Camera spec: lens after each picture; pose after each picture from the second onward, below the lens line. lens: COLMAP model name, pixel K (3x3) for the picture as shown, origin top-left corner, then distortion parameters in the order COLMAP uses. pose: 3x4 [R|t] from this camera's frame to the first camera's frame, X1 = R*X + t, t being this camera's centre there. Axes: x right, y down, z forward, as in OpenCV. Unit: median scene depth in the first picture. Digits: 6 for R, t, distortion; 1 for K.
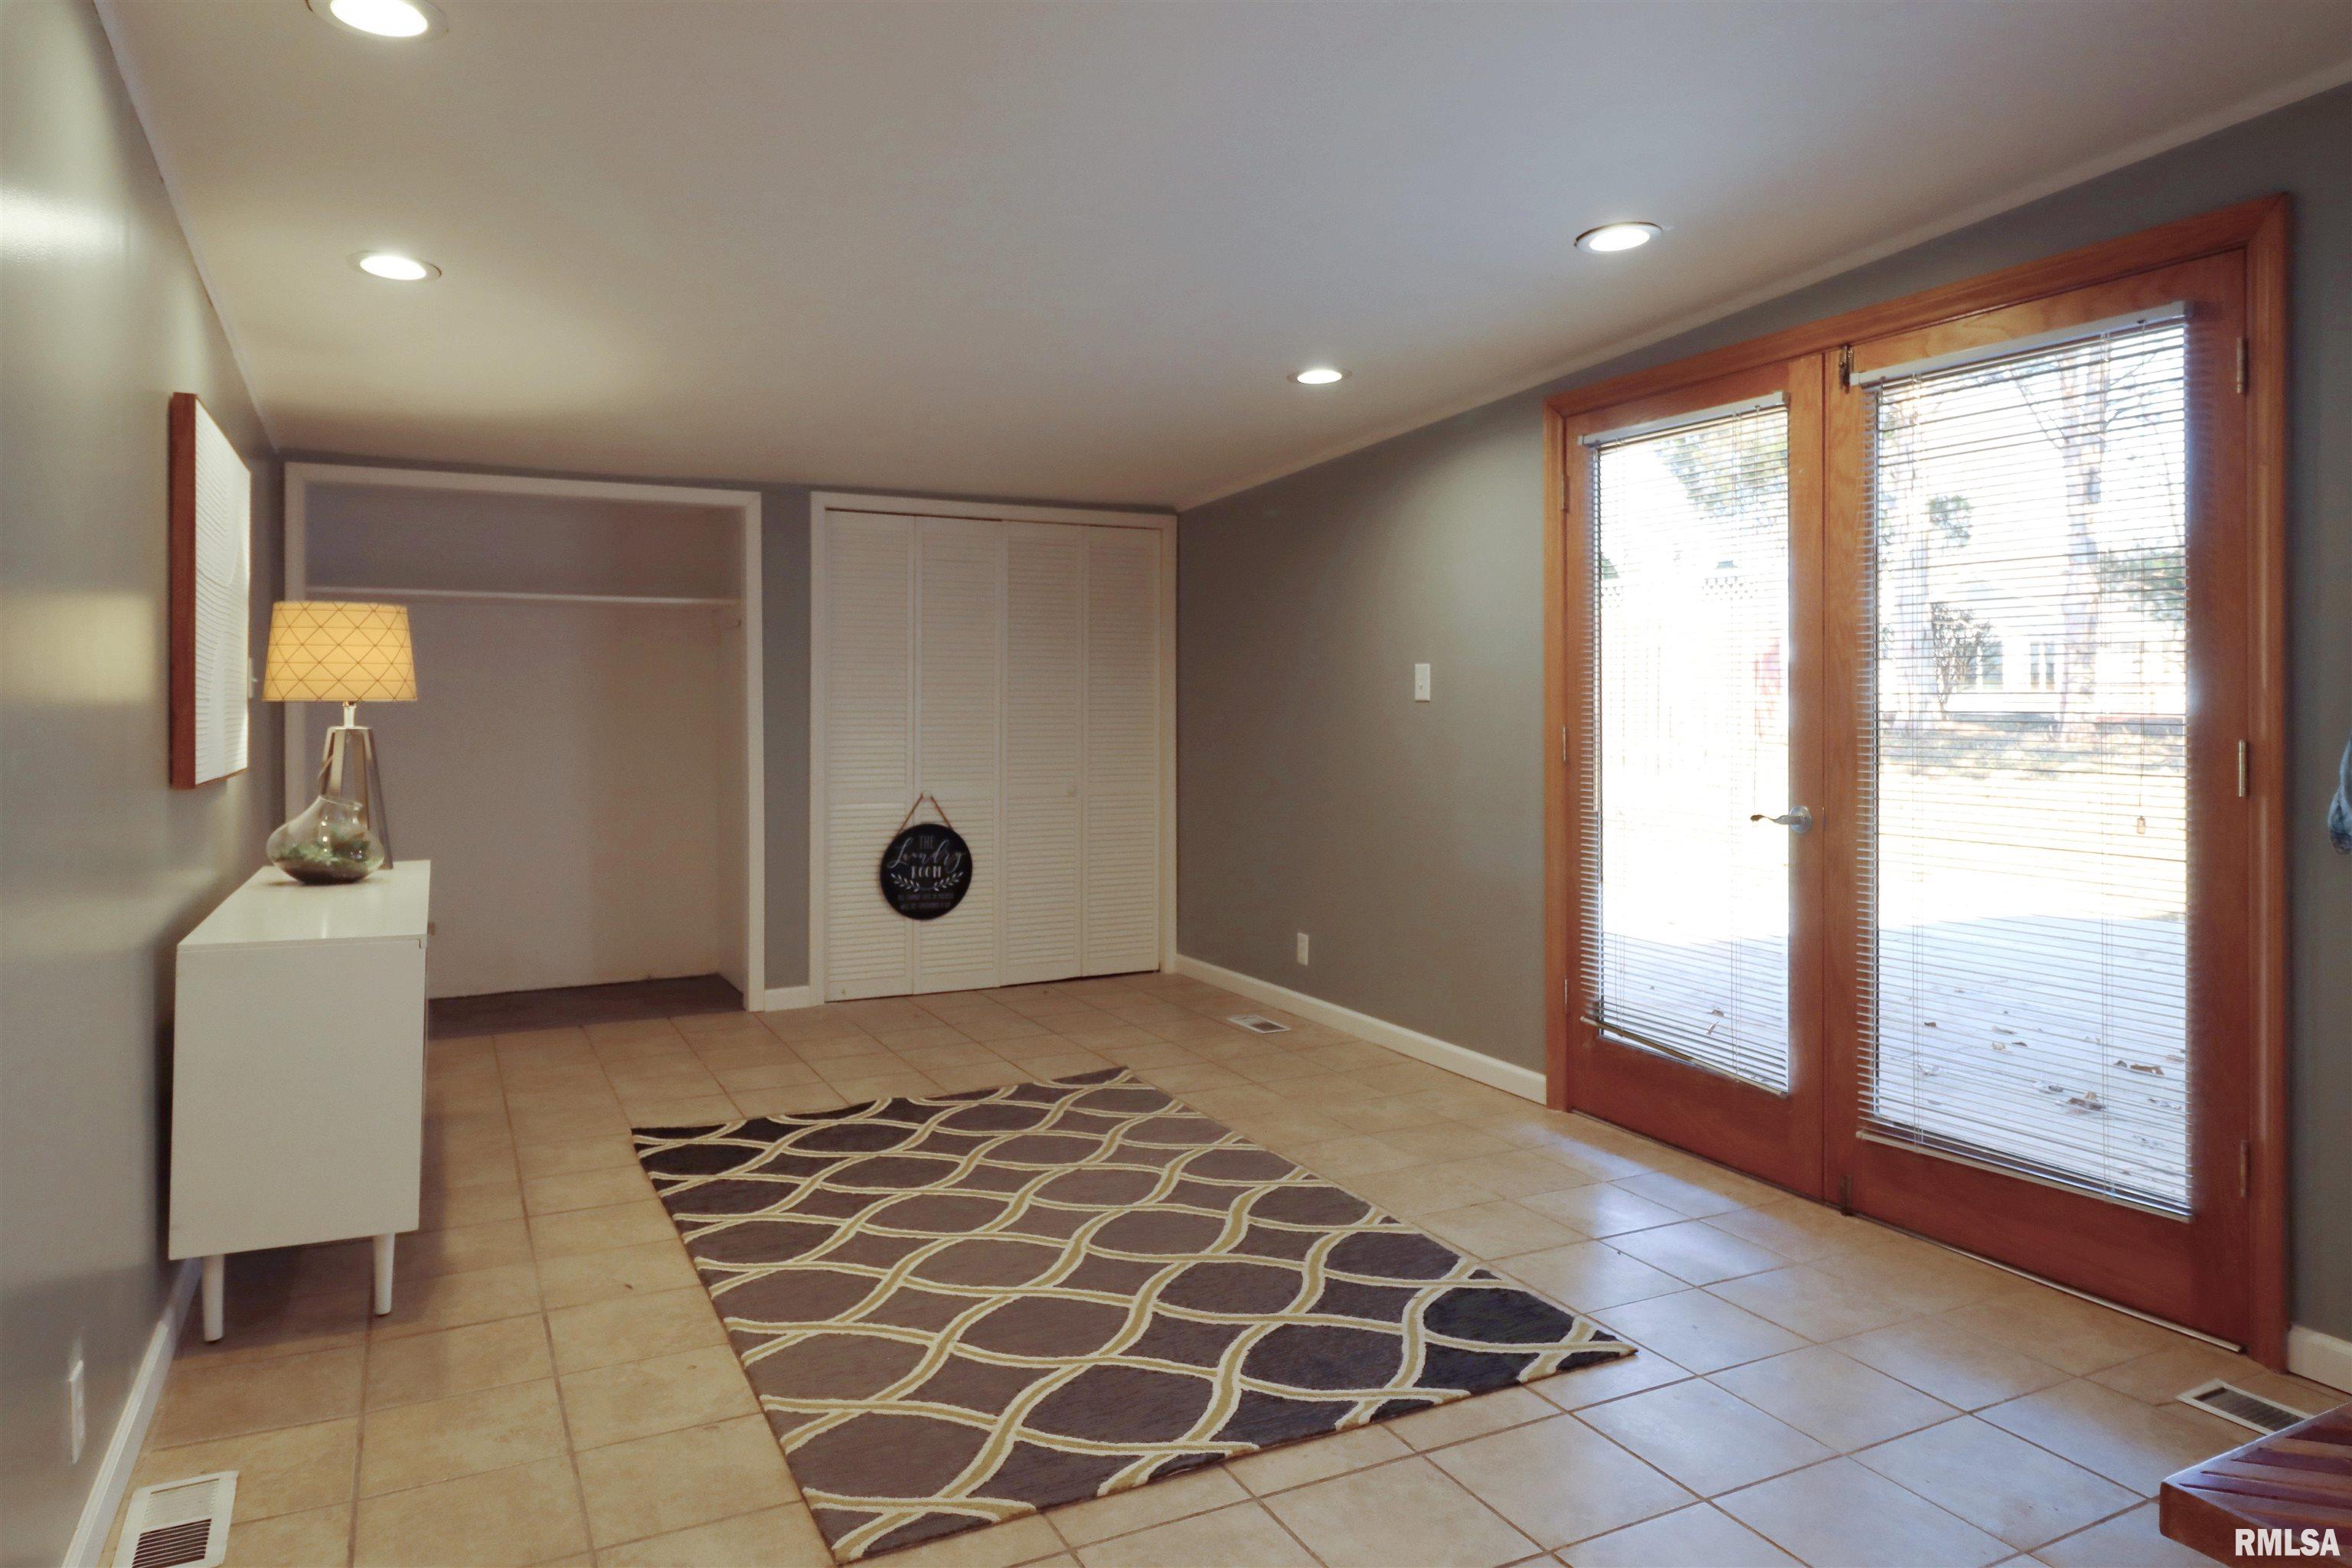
lens RADIAL K [[1471.7, 0, 1181.4], [0, 1471.7, 705.4], [0, 0, 1]] dist [0.001591, 0.000535]
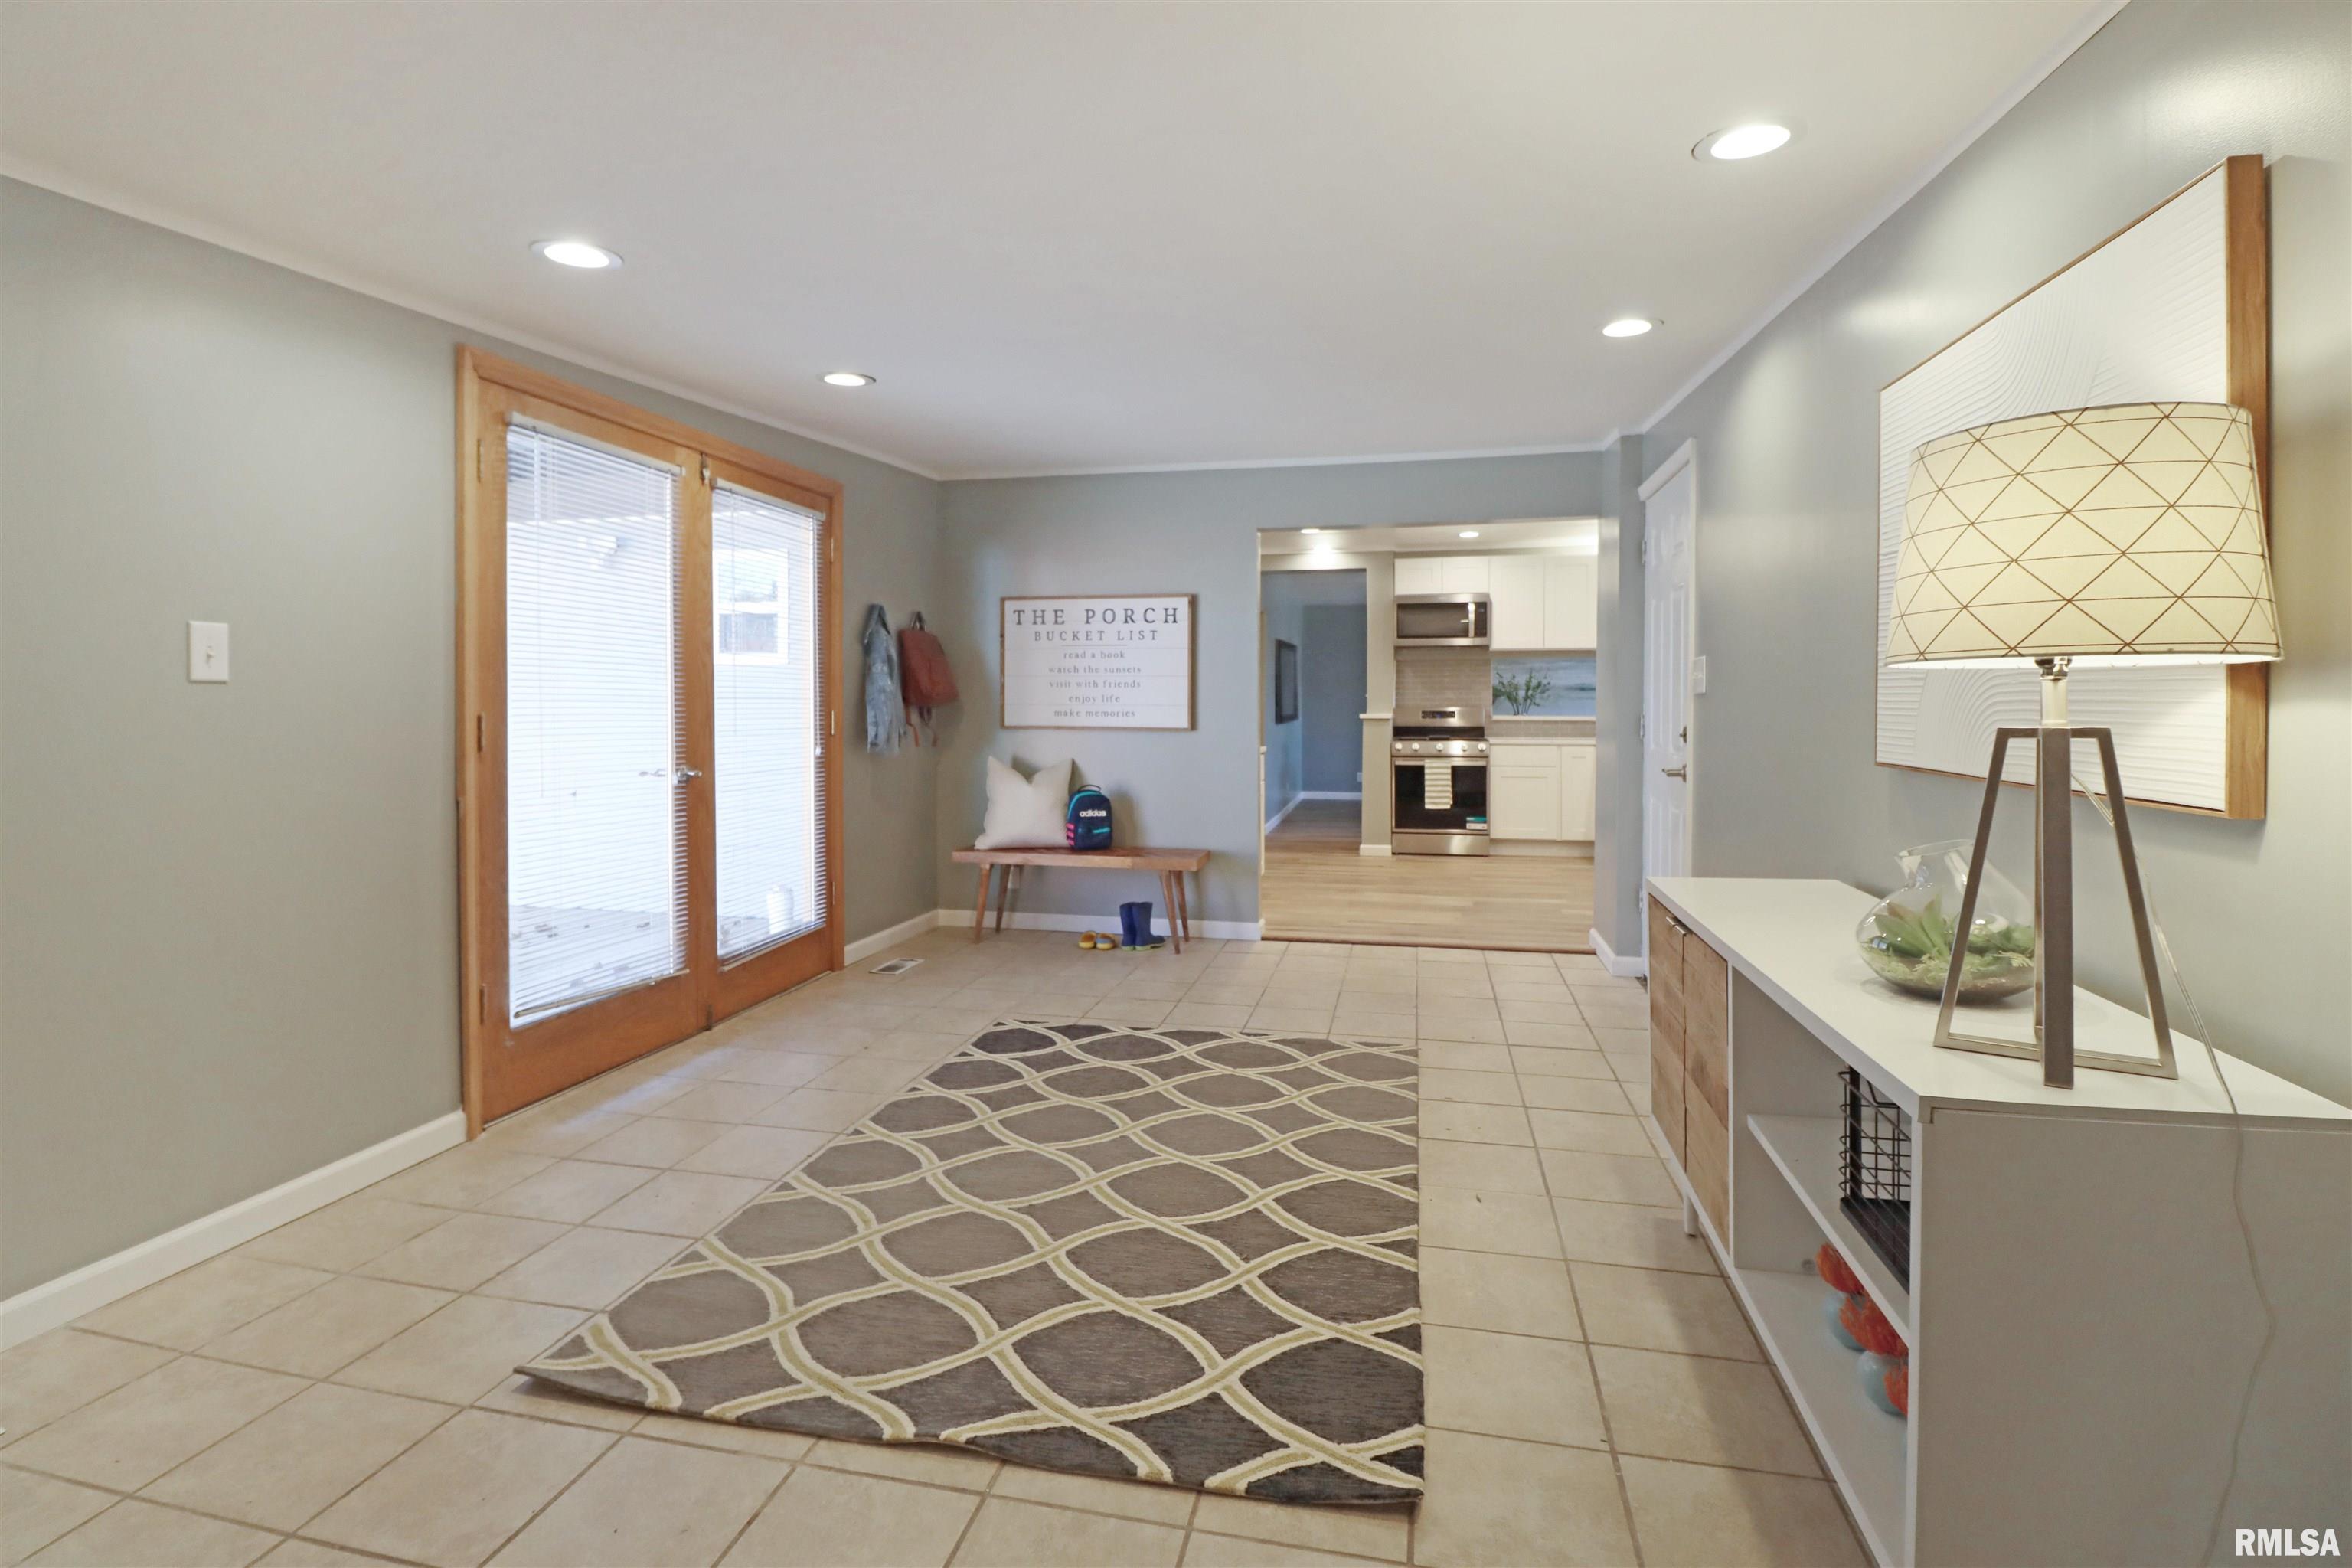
lens RADIAL K [[1113.9, 0, 1179.2], [0, 1113.9, 707.6], [0, 0, 1]] dist [0.000316, 0.000024]
pose [[-0.771453, -0.002722, 0.636280, -0.660122], [0.002297, 0.999972, 0.007063, 0.008529], [-0.636282, 0.006911, -0.771426, 1.606336]]
